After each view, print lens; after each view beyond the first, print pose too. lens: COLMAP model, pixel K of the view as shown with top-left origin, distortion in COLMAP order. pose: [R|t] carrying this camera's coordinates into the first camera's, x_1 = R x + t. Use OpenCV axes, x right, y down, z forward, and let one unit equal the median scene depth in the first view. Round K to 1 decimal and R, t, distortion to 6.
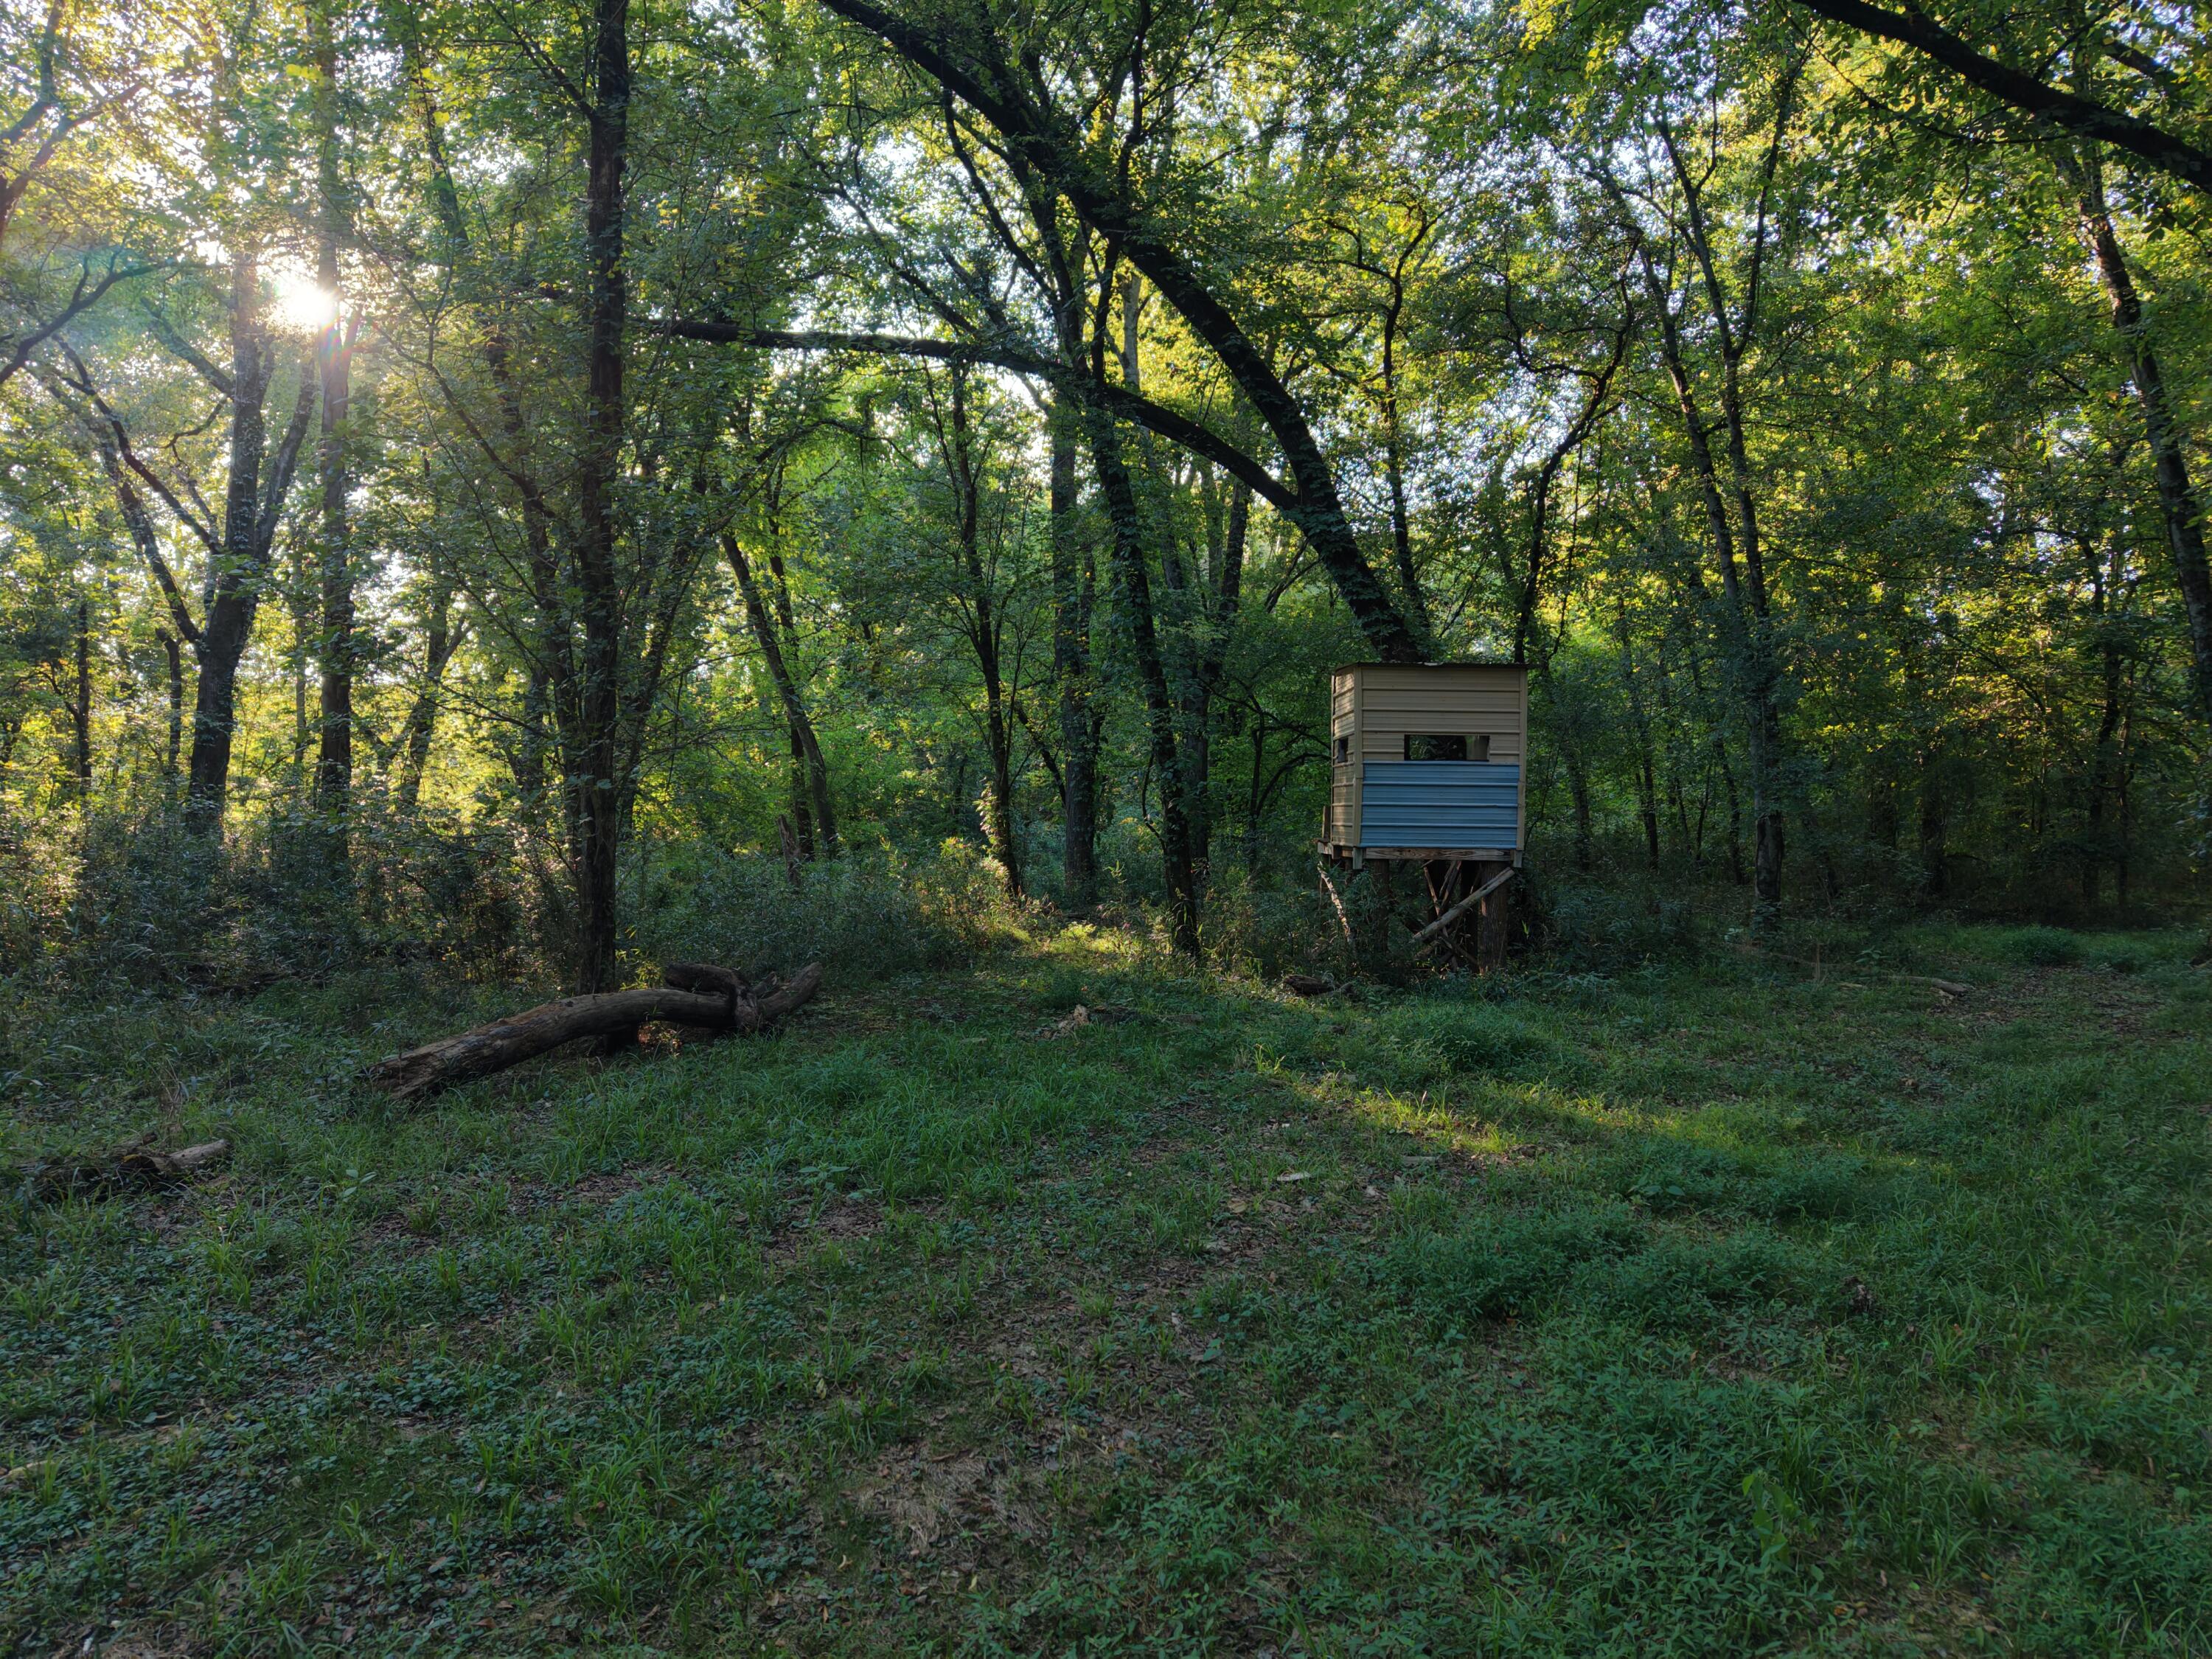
lens RADIAL K [[1535.4, 0, 1105.9], [0, 1535.4, 828.8], [0, 0, 1]] dist [0.004552, -0.015453]
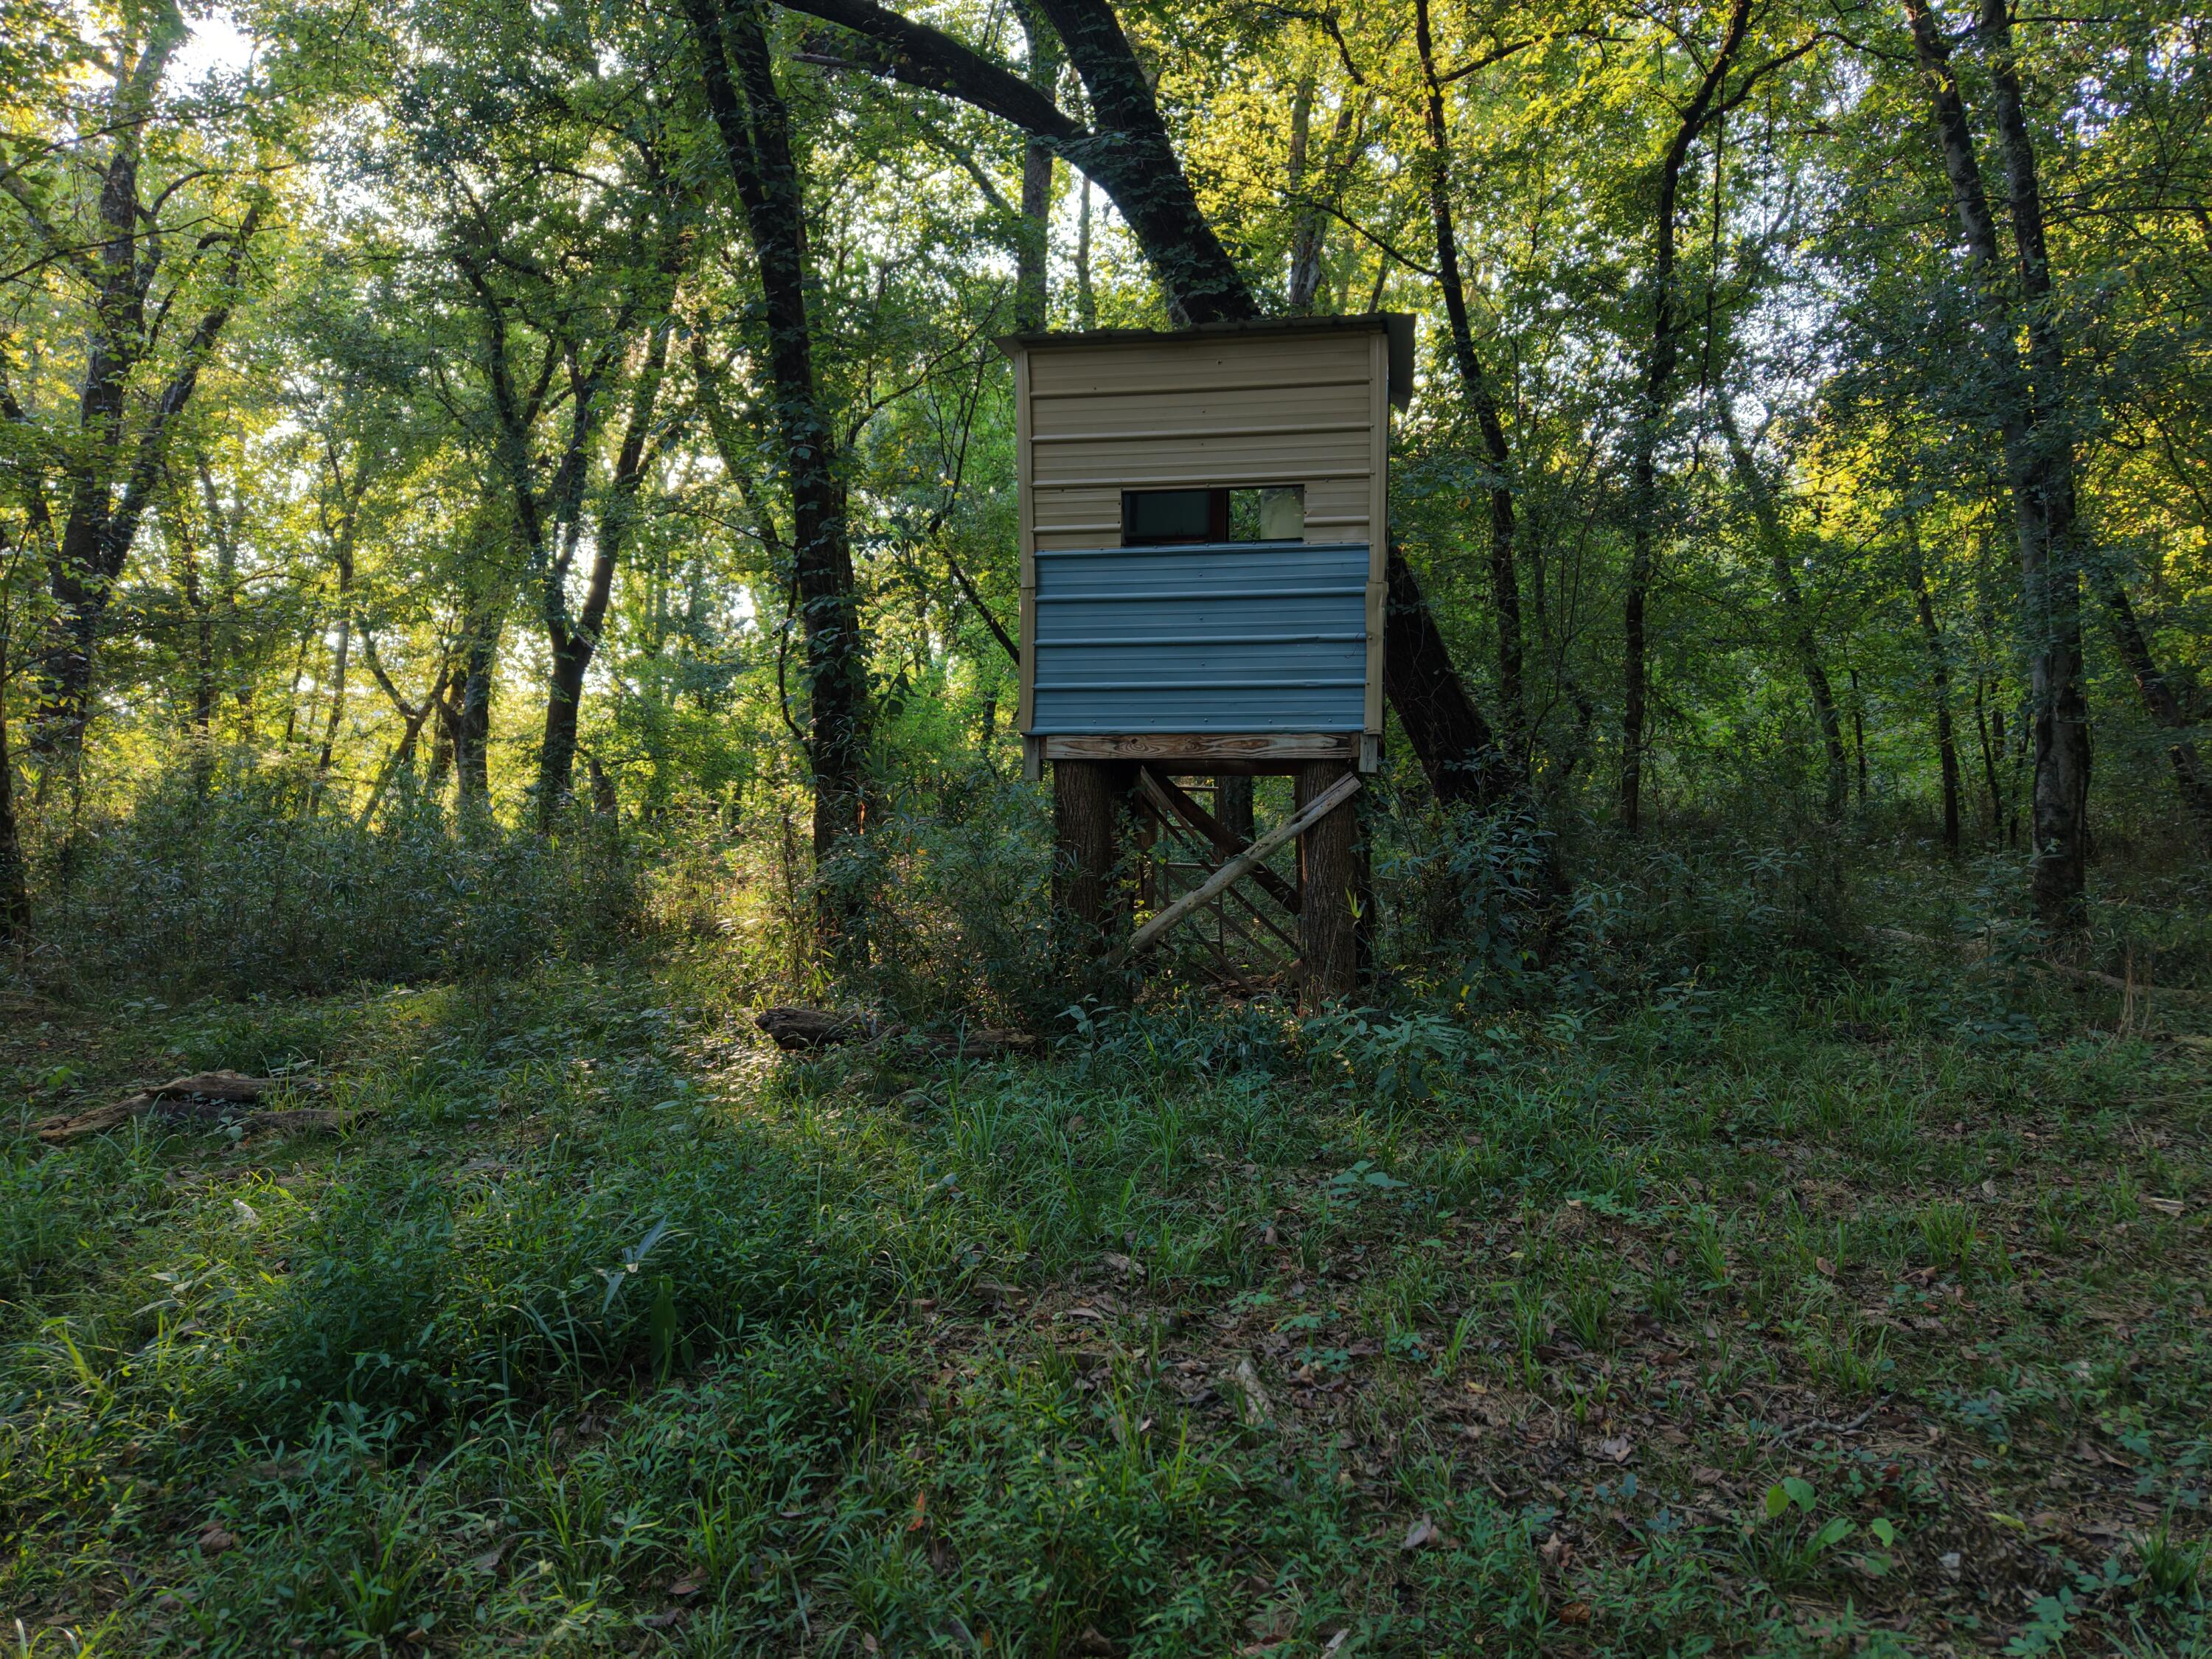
lens RADIAL K [[1535.4, 0, 1106.0], [0, 1535.4, 831.5], [0, 0, 1]] dist [0.004552, -0.015453]
pose [[0.976721, -0.003741, -0.214481, 0.289106], [0.002529, 0.999979, -0.005927, 0.044935], [0.214499, 0.005247, 0.976710, 0.542135]]
